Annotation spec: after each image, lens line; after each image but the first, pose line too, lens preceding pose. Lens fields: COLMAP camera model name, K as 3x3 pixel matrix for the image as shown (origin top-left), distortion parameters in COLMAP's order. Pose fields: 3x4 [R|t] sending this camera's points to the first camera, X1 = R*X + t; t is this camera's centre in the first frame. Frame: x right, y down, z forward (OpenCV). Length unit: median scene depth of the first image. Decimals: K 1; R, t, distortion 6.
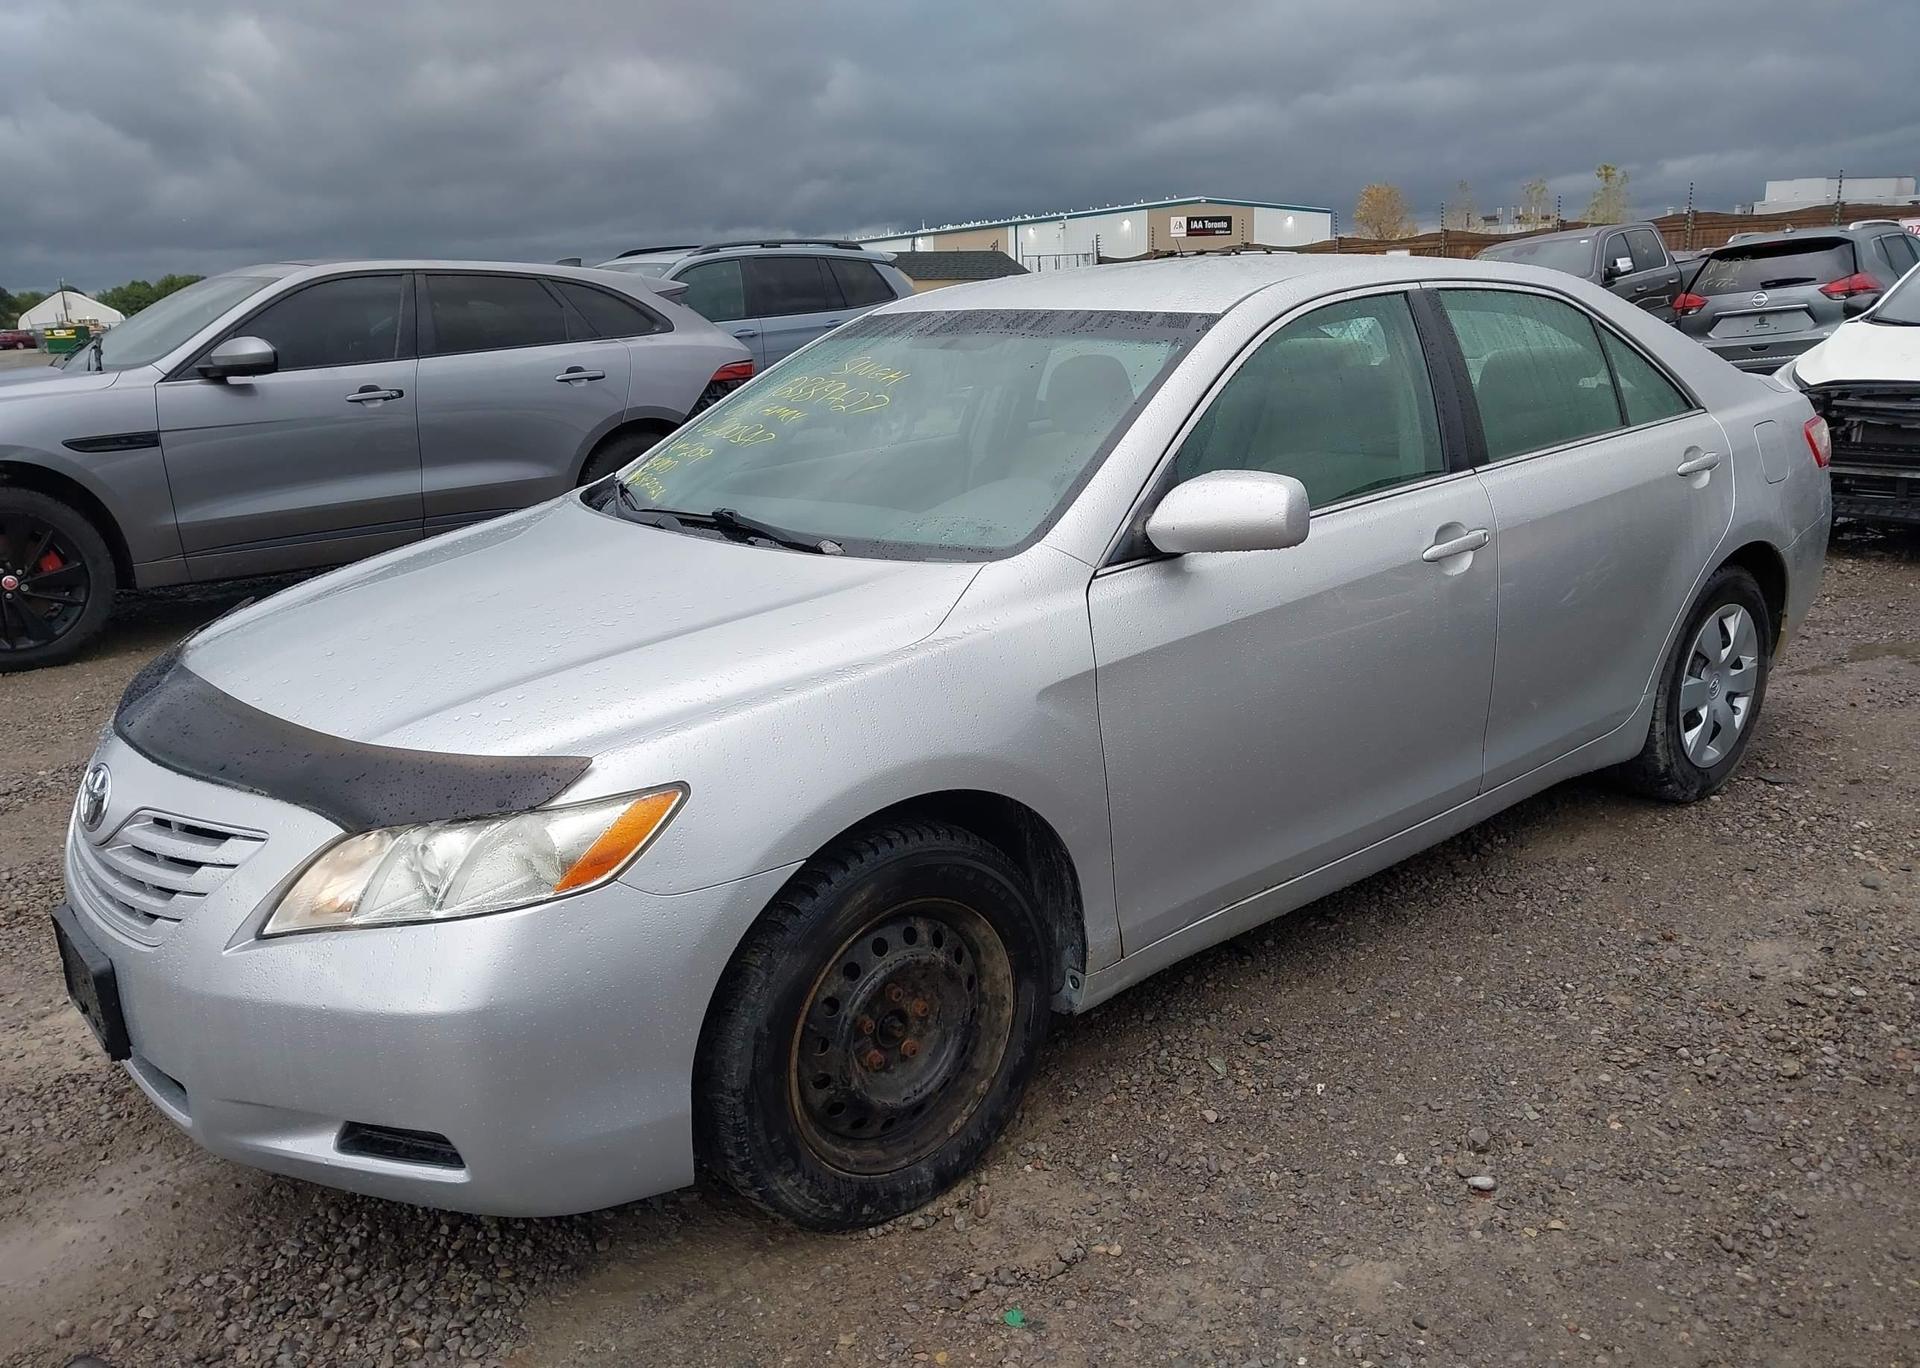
lens RADIAL K [[1560.7, 0, 960.0], [0, 1560.7, 684.0], [0, 0, 1]] dist [0.019768, -0.015381]
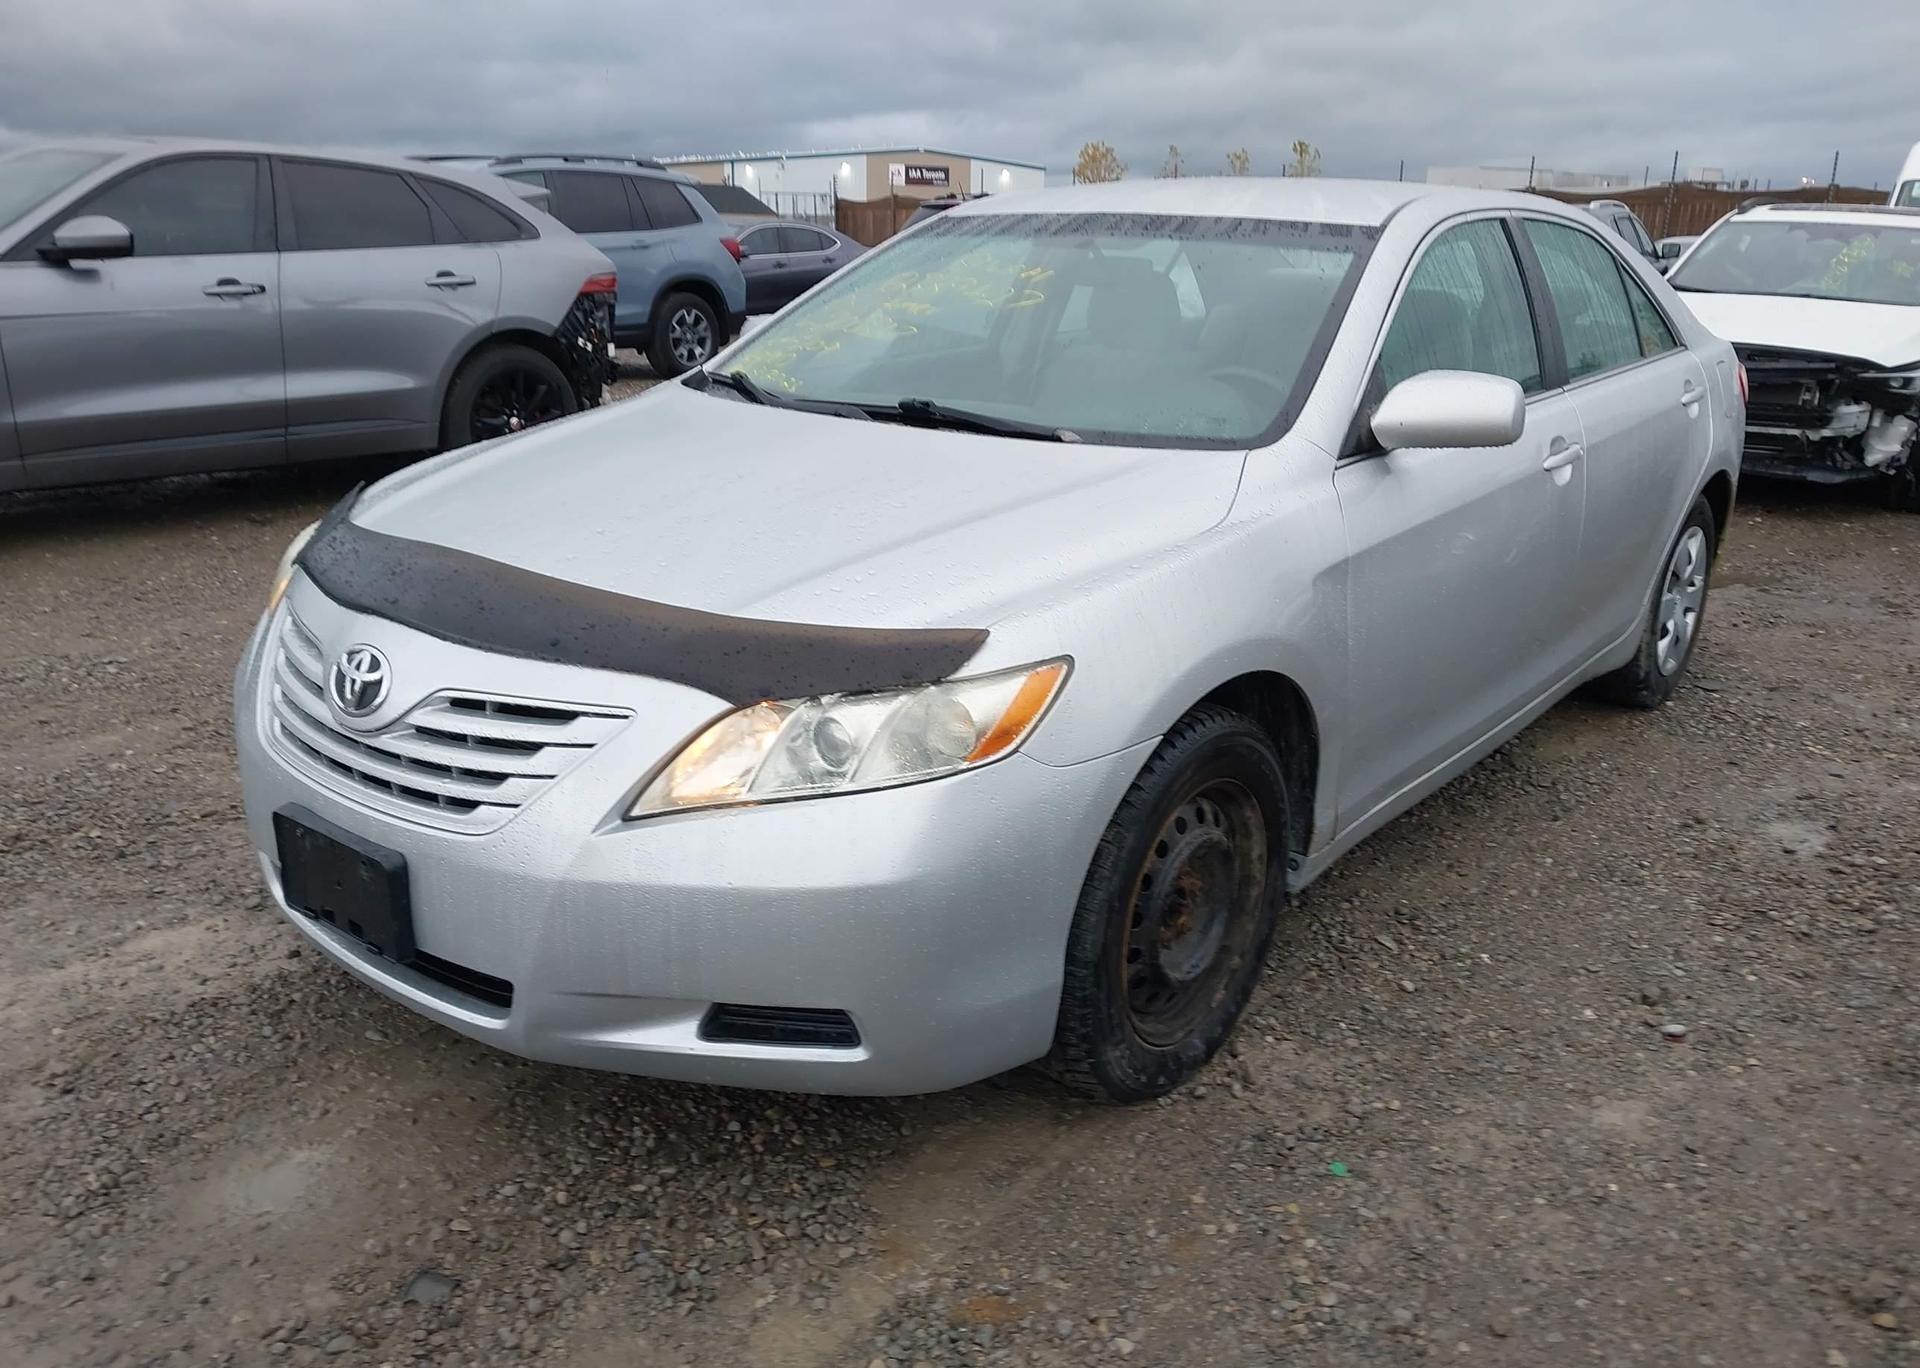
lens RADIAL K [[1560.7, 0, 960.0], [0, 1560.7, 684.0], [0, 0, 1]] dist [0.019768, -0.015381]
pose [[0.979749, -0.003287, 0.200204, -0.376104], [-0.002953, 0.999519, 0.030865, 0.042846], [-0.200209, -0.030831, 0.979268, 0.029479]]
